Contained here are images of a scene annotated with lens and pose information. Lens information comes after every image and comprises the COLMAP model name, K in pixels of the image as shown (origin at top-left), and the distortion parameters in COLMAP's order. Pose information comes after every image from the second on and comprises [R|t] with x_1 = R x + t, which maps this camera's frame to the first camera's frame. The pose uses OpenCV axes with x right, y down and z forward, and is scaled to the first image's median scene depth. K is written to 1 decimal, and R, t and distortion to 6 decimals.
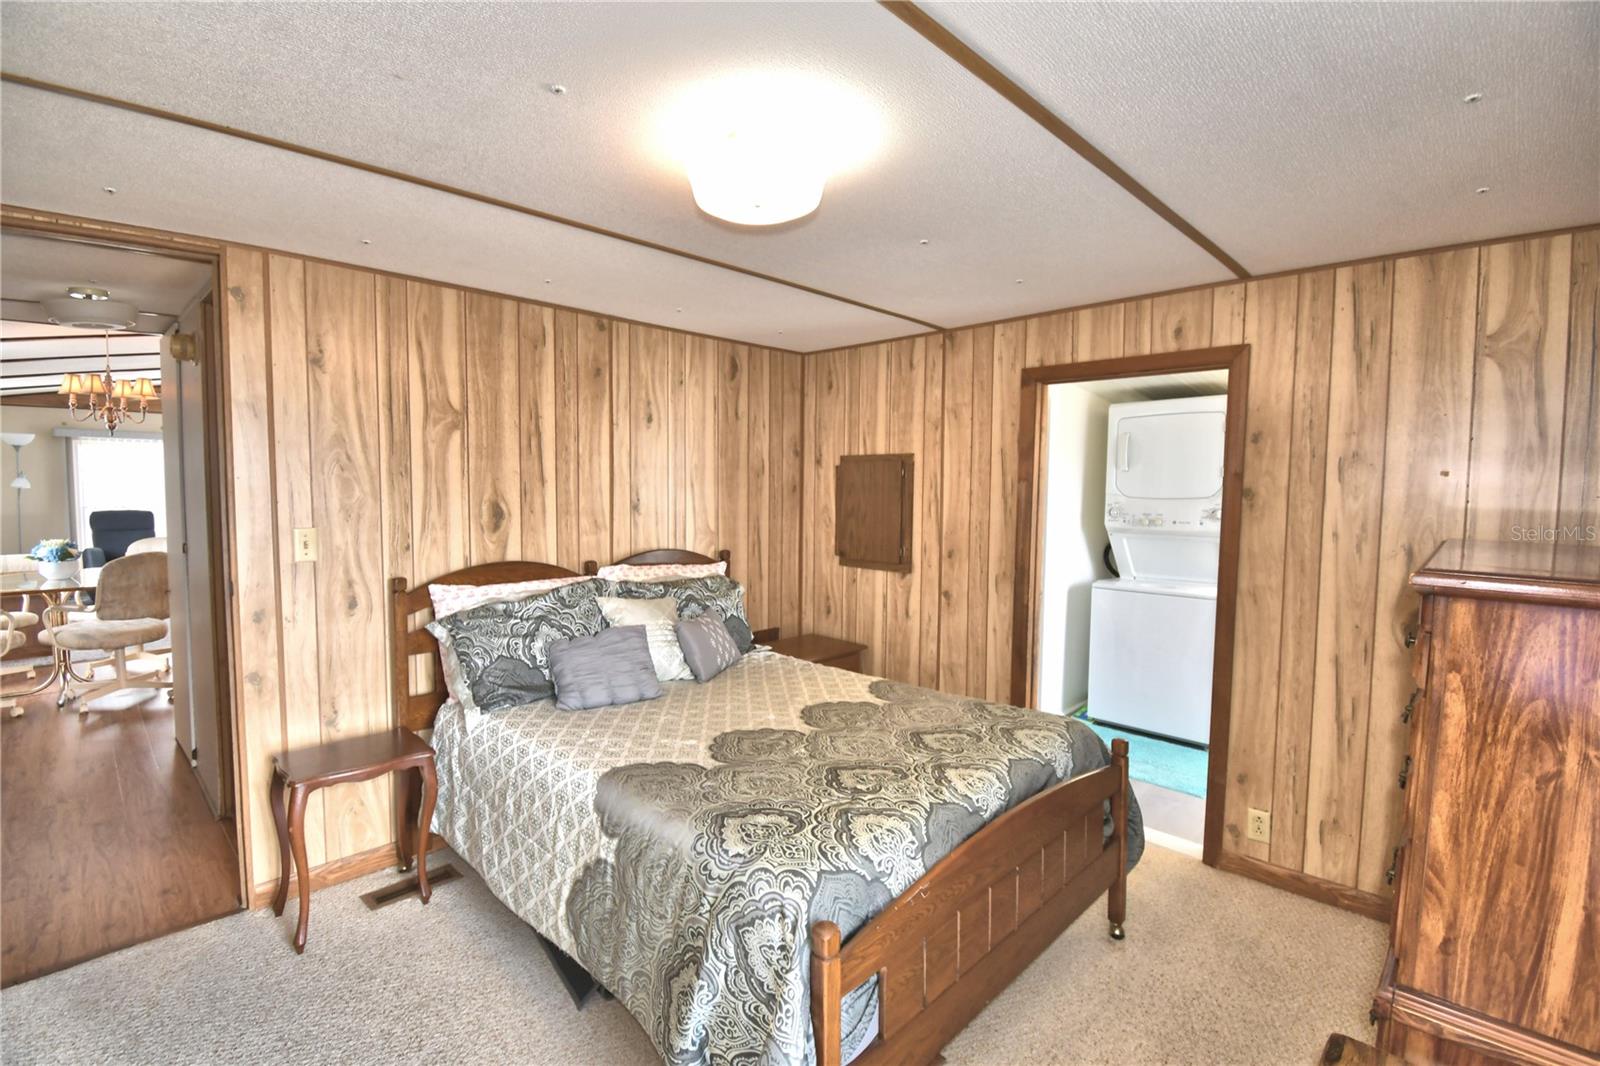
lens RADIAL K [[724.8, 0, 792.0], [0, 724.8, 532.0], [0, 0, 1]] dist [0.013070, -0.020219]
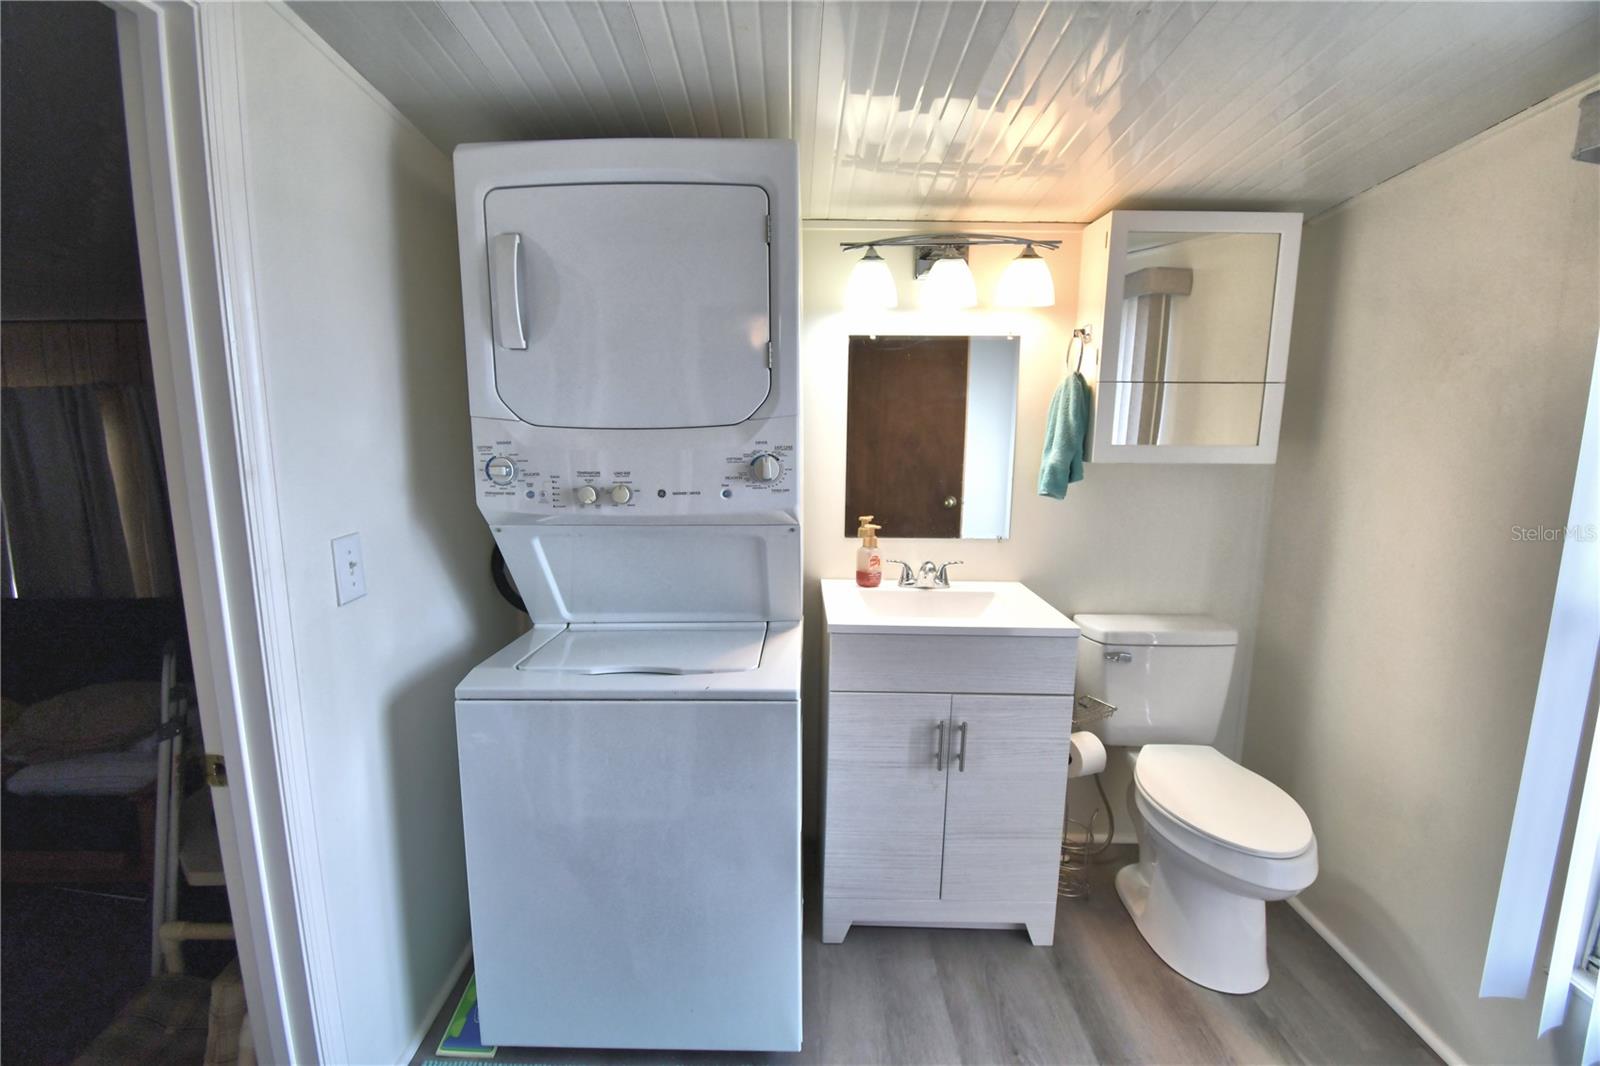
lens RADIAL K [[699.5, 0, 791.8], [0, 699.5, 531.8], [0, 0, 1]] dist [0.020462, -0.025272]
pose [[0.716532, -0.107375, 0.689241, 0.306786], [0.046088, 0.993210, 0.106817, -0.026996], [-0.696031, -0.044773, 0.716615, 0.655945]]
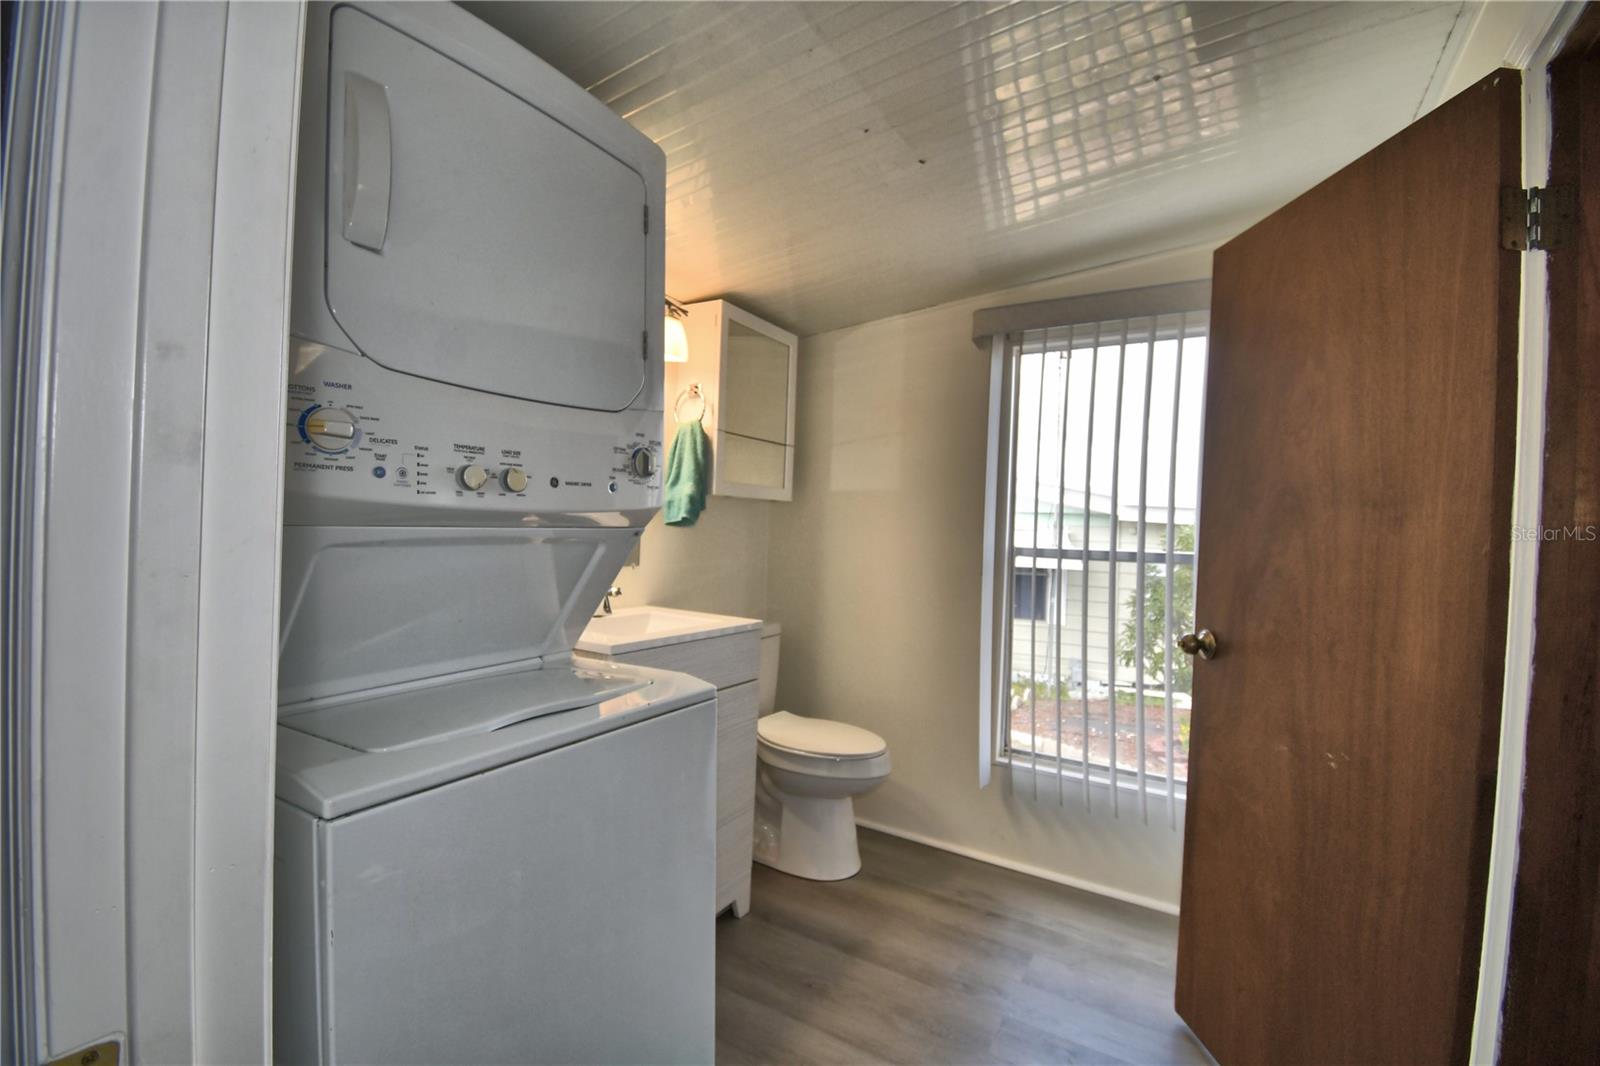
lens RADIAL K [[699.5, 0, 791.8], [0, 699.5, 531.8], [0, 0, 1]] dist [0.020462, -0.025272]
pose [[-0.220068, -0.015922, 0.975355, 0.210877], [0.040815, 0.998841, 0.025514, 0.003640], [-0.974630, 0.045424, -0.219163, 0.911076]]
